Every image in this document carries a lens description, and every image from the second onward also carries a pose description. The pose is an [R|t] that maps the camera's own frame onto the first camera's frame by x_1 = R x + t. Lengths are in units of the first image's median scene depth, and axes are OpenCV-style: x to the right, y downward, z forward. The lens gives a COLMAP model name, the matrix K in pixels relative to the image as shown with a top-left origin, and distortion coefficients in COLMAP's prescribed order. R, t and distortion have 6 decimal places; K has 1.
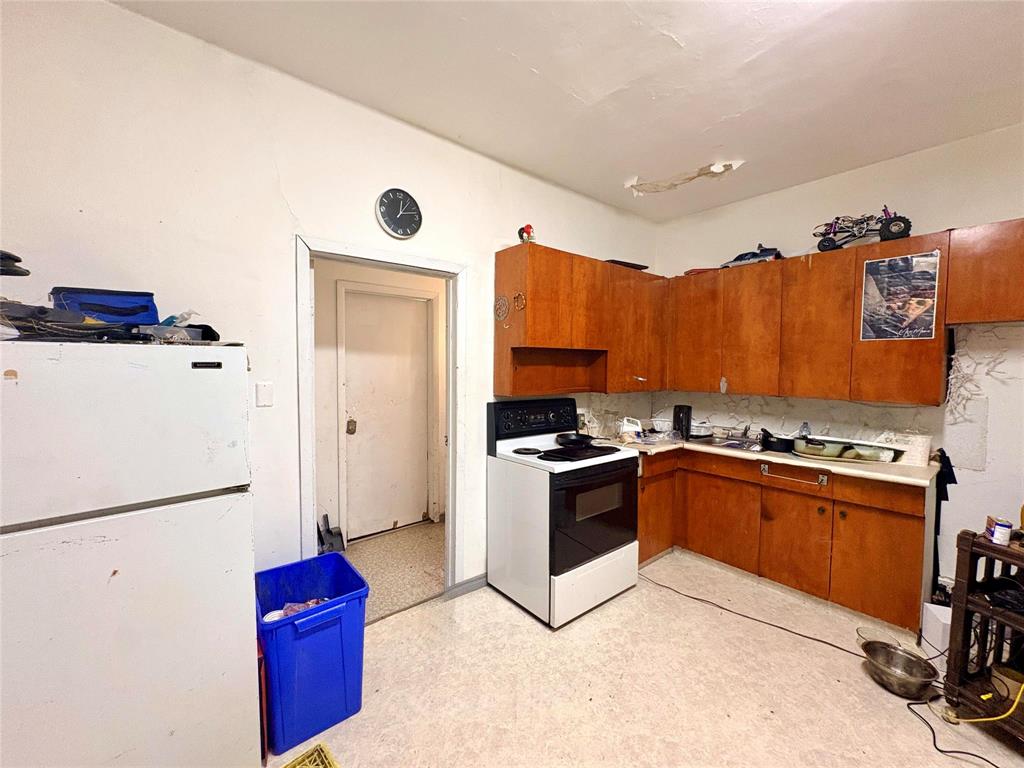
lens RADIAL K [[406.4, 0, 513.3], [0, 406.4, 383.0], [0, 0, 1]] dist [-0.000043, 0.000492]
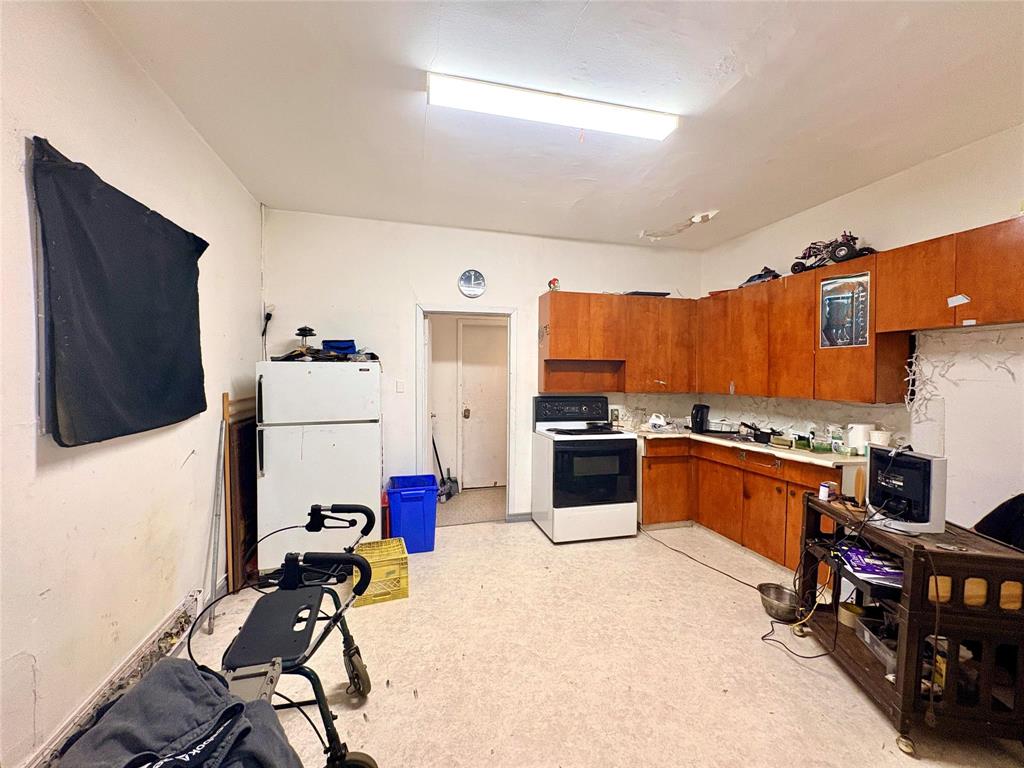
lens RADIAL K [[406.4, 0, 513.3], [0, 406.4, 383.0], [0, 0, 1]] dist [-0.000043, 0.000492]
pose [[0.909362, 0.004992, -0.415976, 0.487228], [-0.017261, 0.999520, -0.025738, 0.036922], [0.415648, 0.030585, 0.909011, -0.389121]]
